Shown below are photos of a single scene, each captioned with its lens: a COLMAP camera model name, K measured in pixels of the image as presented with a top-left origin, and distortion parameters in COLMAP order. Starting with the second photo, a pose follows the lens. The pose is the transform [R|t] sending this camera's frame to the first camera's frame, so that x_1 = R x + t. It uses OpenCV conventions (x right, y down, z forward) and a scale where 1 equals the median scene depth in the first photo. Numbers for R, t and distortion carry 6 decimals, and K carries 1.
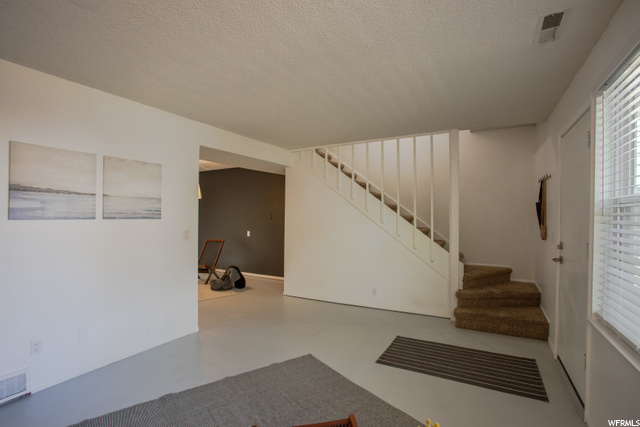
lens RADIAL K [[314.1, 0, 322.9], [0, 314.1, 215.2], [0, 0, 1]] dist [-0.047726, 0.009545]
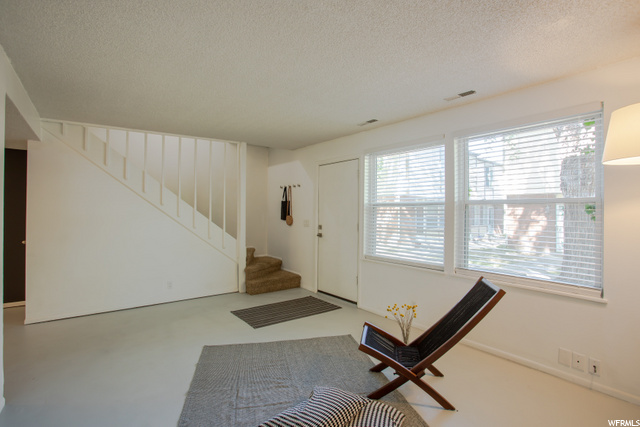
lens RADIAL K [[314.1, 0, 319.2], [0, 314.1, 214.2], [0, 0, 1]] dist [-0.047726, 0.009545]
pose [[0.396954, -0.013310, 0.917742, -0.830108], [-0.004073, 0.999859, 0.016263, -0.004447], [-0.917829, -0.010193, 0.396844, 0.263912]]
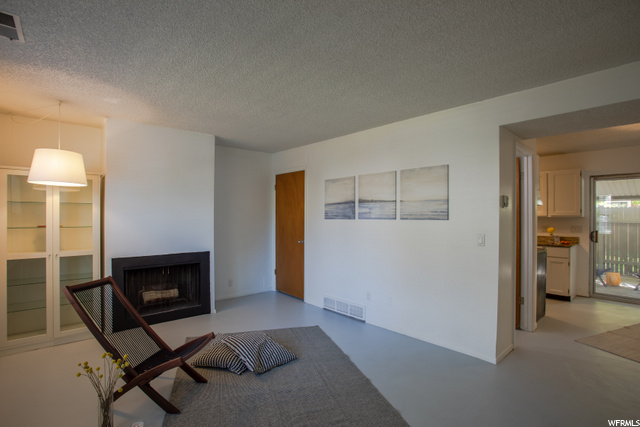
lens RADIAL K [[314.1, 0, 315.4], [0, 314.1, 213.8], [0, 0, 1]] dist [-0.047726, 0.009545]
pose [[-0.342096, -0.010564, -0.939606, 0.587761], [-0.000168, 0.999937, -0.011181, 0.003494], [0.939665, -0.003667, -0.342076, 1.007577]]
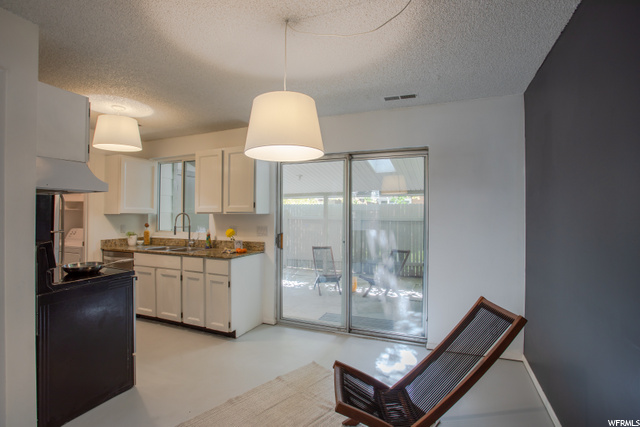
lens RADIAL K [[314.1, 0, 314.5], [0, 314.1, 212.8], [0, 0, 1]] dist [-0.047726, 0.009545]
pose [[0.097900, -0.008497, -0.995160, -0.252021], [-0.001887, 0.999960, -0.008724, 0.008061], [0.995194, 0.002732, 0.097880, 1.892735]]
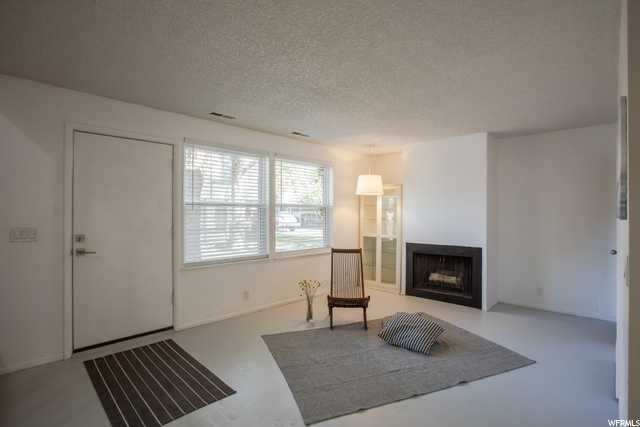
lens RADIAL K [[314.1, 0, 316.9], [0, 314.1, 212.8], [0, 0, 1]] dist [-0.047726, 0.009545]
pose [[-0.963867, -0.010230, 0.266189, -0.233474], [-0.011192, 0.999935, -0.002099, 0.008505], [-0.266150, -0.005002, -0.963919, 1.643693]]
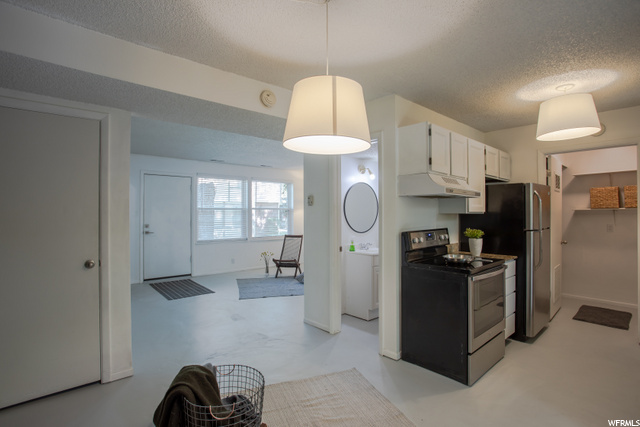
lens RADIAL K [[314.1, 0, 311.2], [0, 314.1, 210.5], [0, 0, 1]] dist [-0.047726, 0.009545]
pose [[-0.930736, -0.001776, 0.365687, -0.986374], [-0.005981, 0.999928, -0.010369, 0.008752], [-0.365642, -0.011838, -0.930680, 2.393695]]
